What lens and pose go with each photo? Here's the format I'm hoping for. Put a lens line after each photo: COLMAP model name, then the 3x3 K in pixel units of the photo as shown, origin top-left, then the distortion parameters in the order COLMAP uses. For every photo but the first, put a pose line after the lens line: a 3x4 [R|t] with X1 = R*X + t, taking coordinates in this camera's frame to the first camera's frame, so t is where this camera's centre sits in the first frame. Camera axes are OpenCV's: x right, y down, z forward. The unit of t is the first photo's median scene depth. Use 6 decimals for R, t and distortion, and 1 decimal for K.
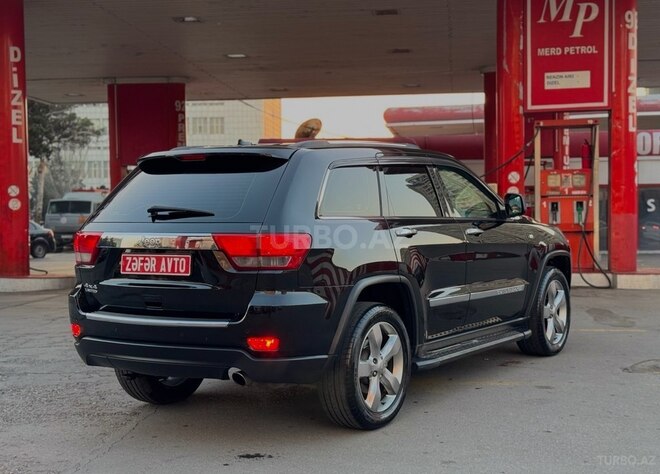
lens RADIAL K [[955.9, 0, 330.0], [0, 955.9, 237.0], [0, 0, 1]] dist [0.116884, -0.045032]
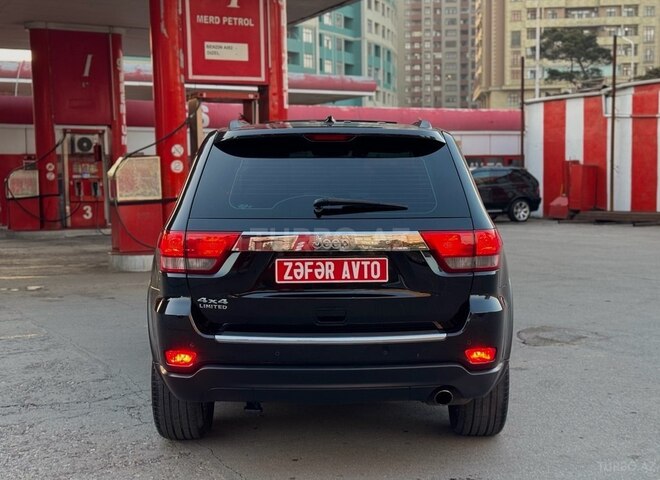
lens RADIAL K [[975.9, 0, 330.0], [0, 975.9, 240.0], [0, 0, 1]] dist [0.254845, -0.593978]
pose [[0.837953, -0.032009, 0.544803, -0.214340], [0.012588, 0.999146, 0.039342, -0.010028], [-0.545598, -0.026109, 0.837640, 0.102896]]
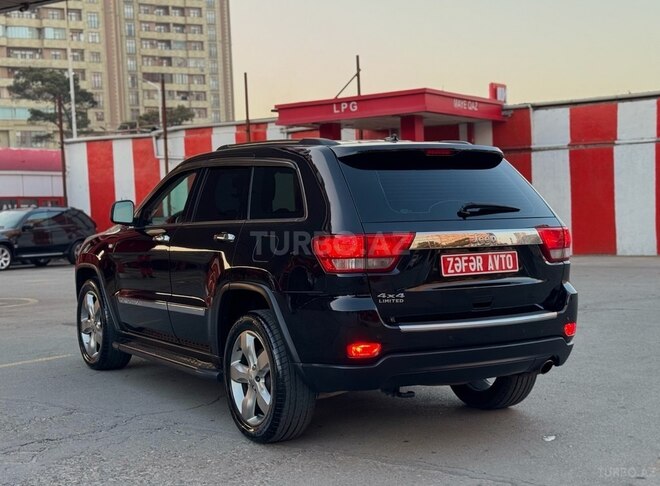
lens RADIAL K [[1032.7, 0, 330.0], [0, 1032.7, 243.0], [0, 0, 1]] dist [0.090204, 0.020259]
pose [[0.452009, -0.027831, 0.891579, -0.392465], [0.043886, 0.998997, 0.008935, -0.002413], [-0.890933, 0.035089, 0.452777, 0.225114]]
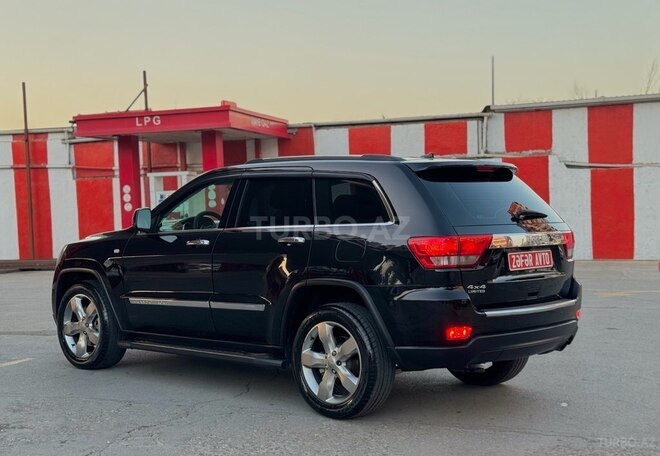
lens RADIAL K [[1005.4, 0, 329.3], [0, 1005.4, 226.5], [0, 0, 1]] dist [0.096149, 0.042596]
pose [[0.187588, -0.002925, 0.982243, -0.479414], [0.046254, 0.998913, -0.005859, -0.005261], [-0.981158, 0.046532, 0.187520, 0.339962]]
